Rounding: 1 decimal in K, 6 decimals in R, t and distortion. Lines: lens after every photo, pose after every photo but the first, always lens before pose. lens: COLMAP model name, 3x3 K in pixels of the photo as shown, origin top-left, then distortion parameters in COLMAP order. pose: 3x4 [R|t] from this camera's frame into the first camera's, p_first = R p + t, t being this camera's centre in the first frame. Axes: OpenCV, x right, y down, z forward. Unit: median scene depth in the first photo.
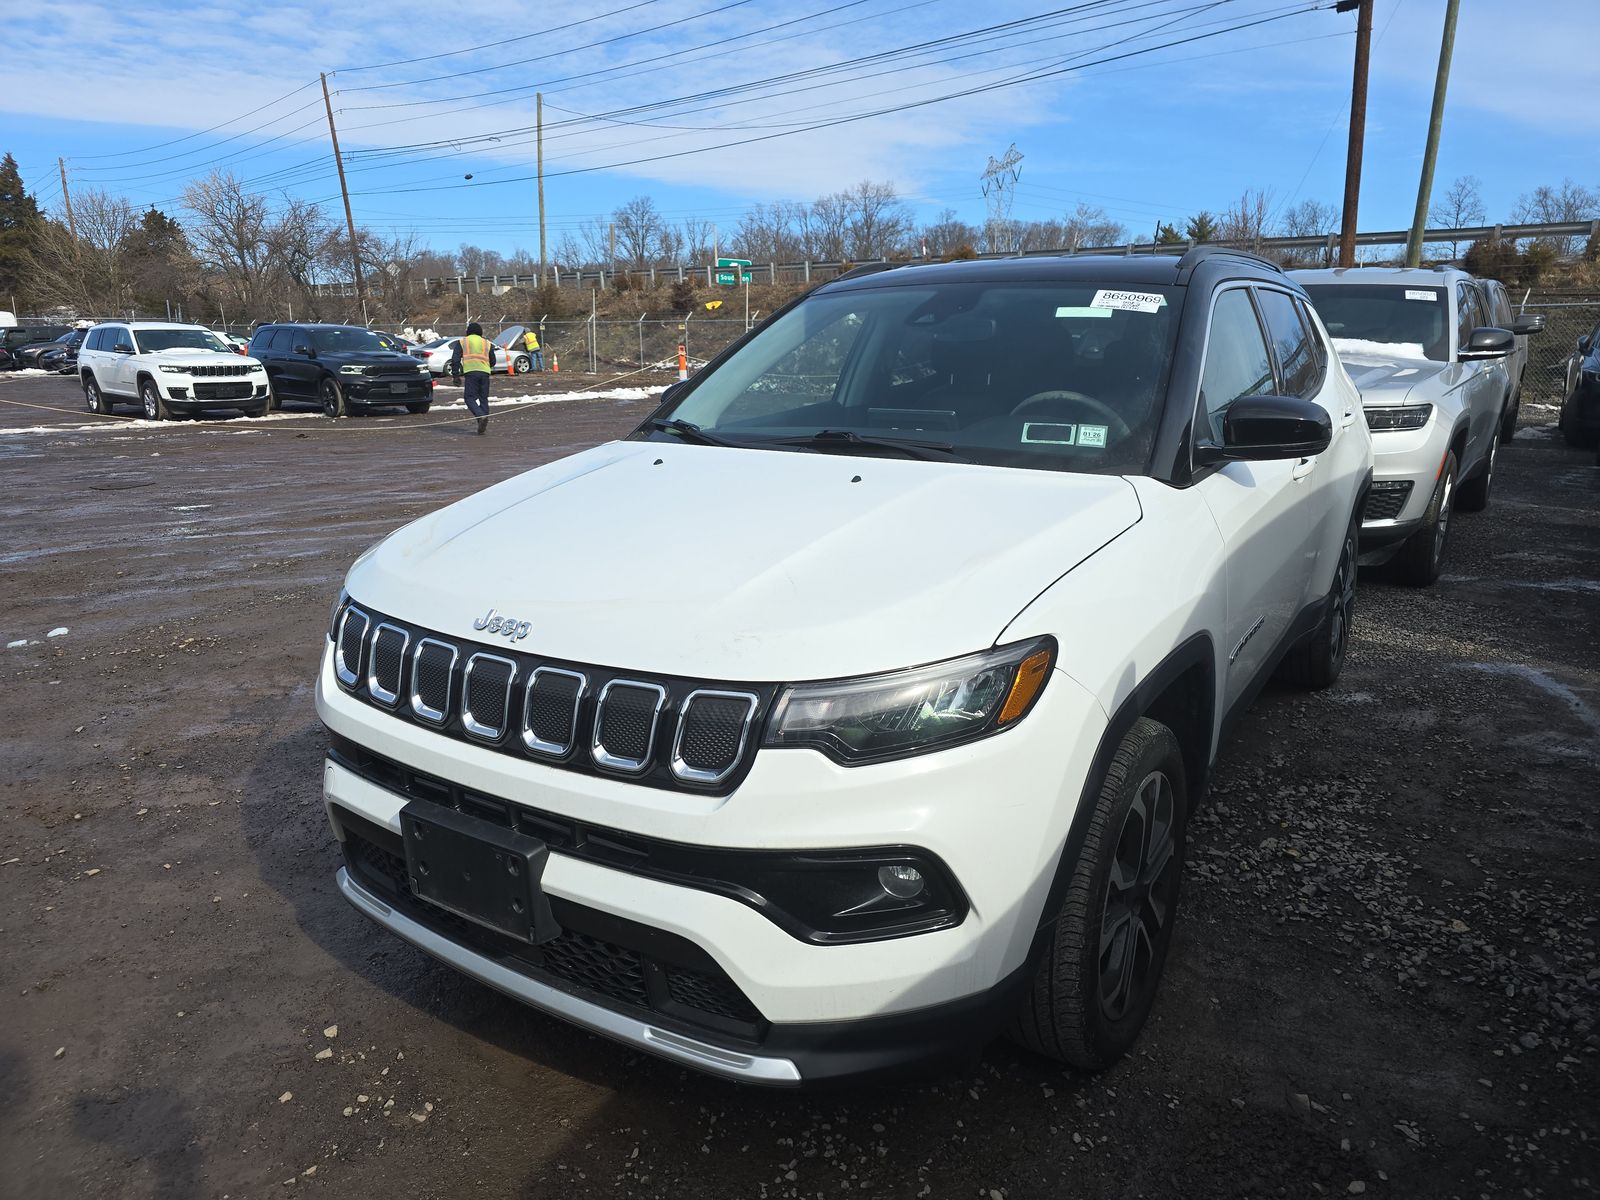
lens RADIAL K [[1101.8, 0, 903.5], [0, 1101.8, 615.5], [0, 0, 1]] dist [0.040309, -0.053219]
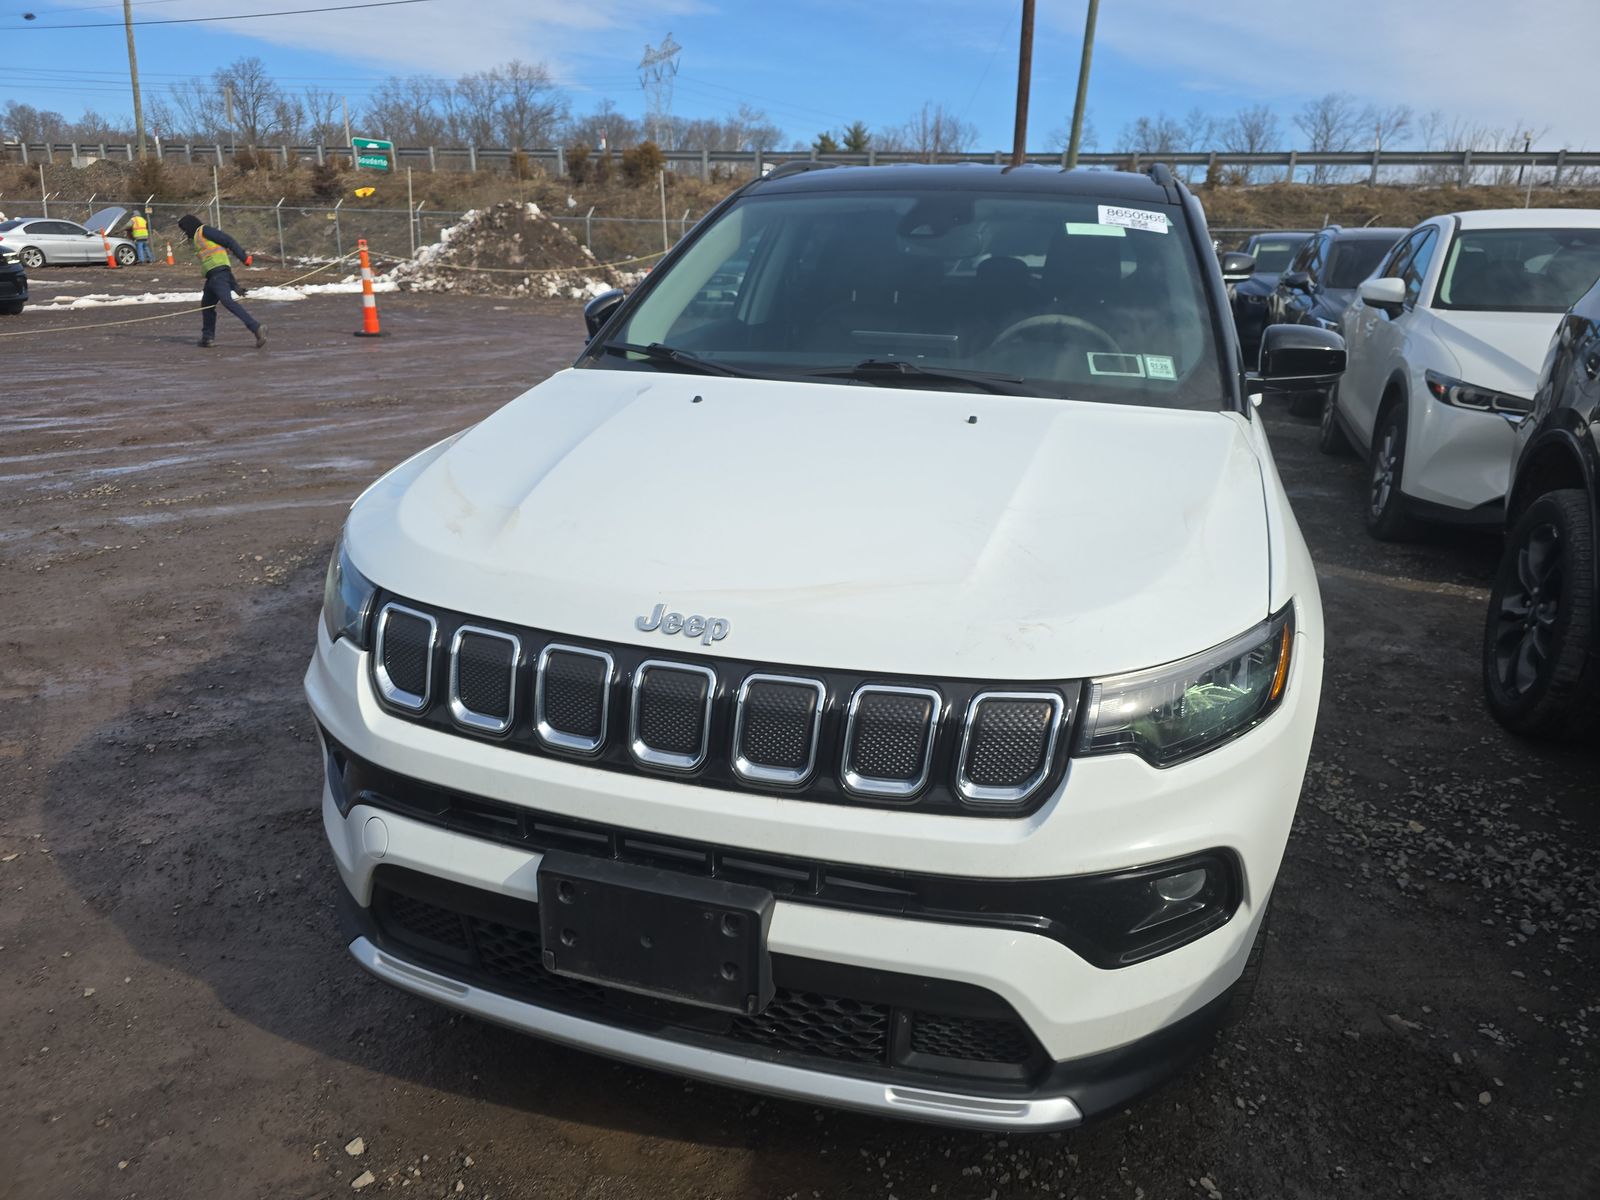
lens RADIAL K [[1076.2, 0, 800.0], [0, 1076.2, 600.0], [0, 0, 1]] dist [0.043239, -0.044356]
pose [[0.955199, -0.061414, 0.289524, -0.165280], [0.039527, 0.995942, 0.080852, -0.021687], [-0.293314, -0.065786, 0.953750, 0.083573]]
